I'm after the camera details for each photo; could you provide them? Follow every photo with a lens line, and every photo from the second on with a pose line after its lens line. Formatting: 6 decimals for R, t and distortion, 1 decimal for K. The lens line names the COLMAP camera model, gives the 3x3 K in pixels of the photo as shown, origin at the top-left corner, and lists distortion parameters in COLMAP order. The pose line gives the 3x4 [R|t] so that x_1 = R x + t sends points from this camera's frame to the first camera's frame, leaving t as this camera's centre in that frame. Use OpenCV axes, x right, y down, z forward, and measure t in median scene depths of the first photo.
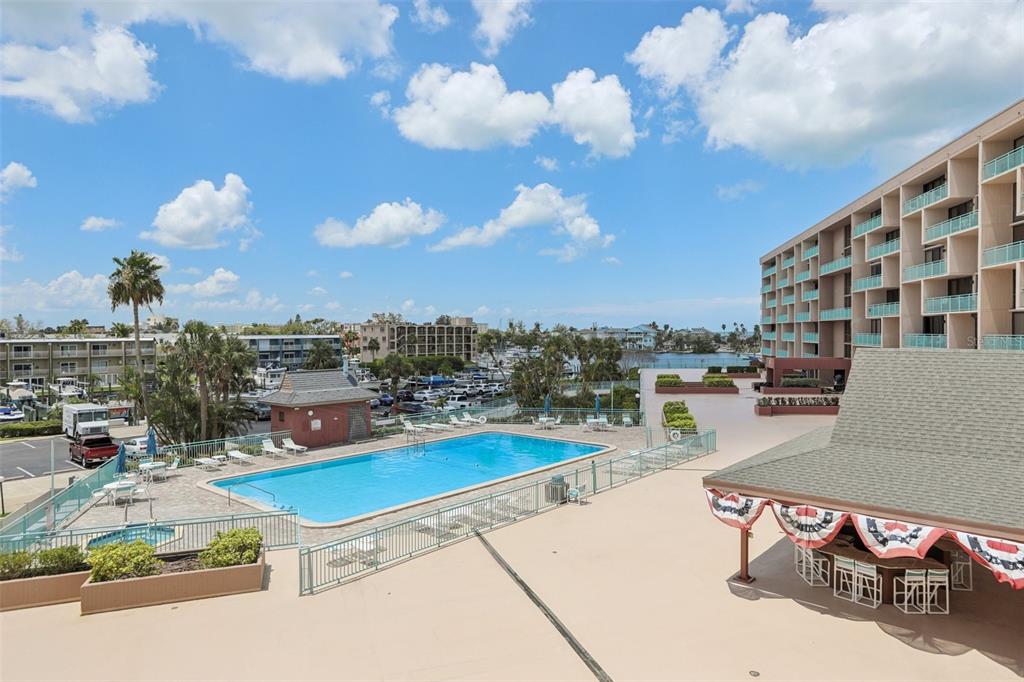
lens RADIAL K [[605.2, 0, 519.6], [0, 605.2, 336.2], [0, 0, 1]] dist [-0.009679, 0.007070]
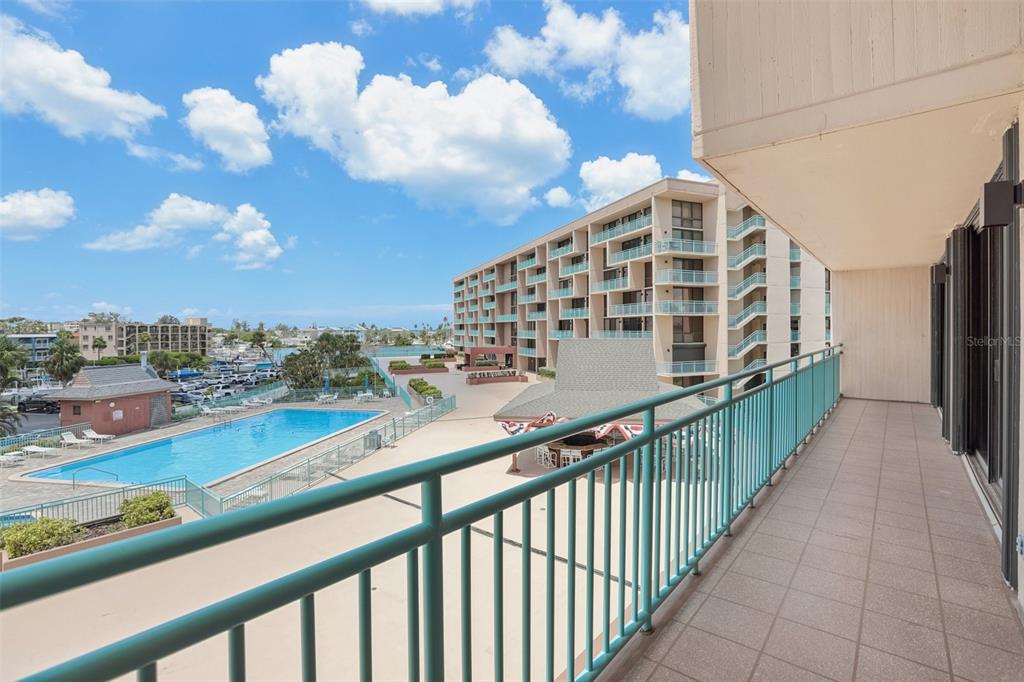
lens RADIAL K [[474.3, 0, 489.5], [0, 474.3, 332.4], [0, 0, 1]] dist [-0.029449, 0.007389]
pose [[0.871671, -0.004897, 0.490068, -0.123515], [0.006161, 0.999981, -0.000965, 0.001485], [-0.490054, 0.003861, 0.871684, -0.052785]]
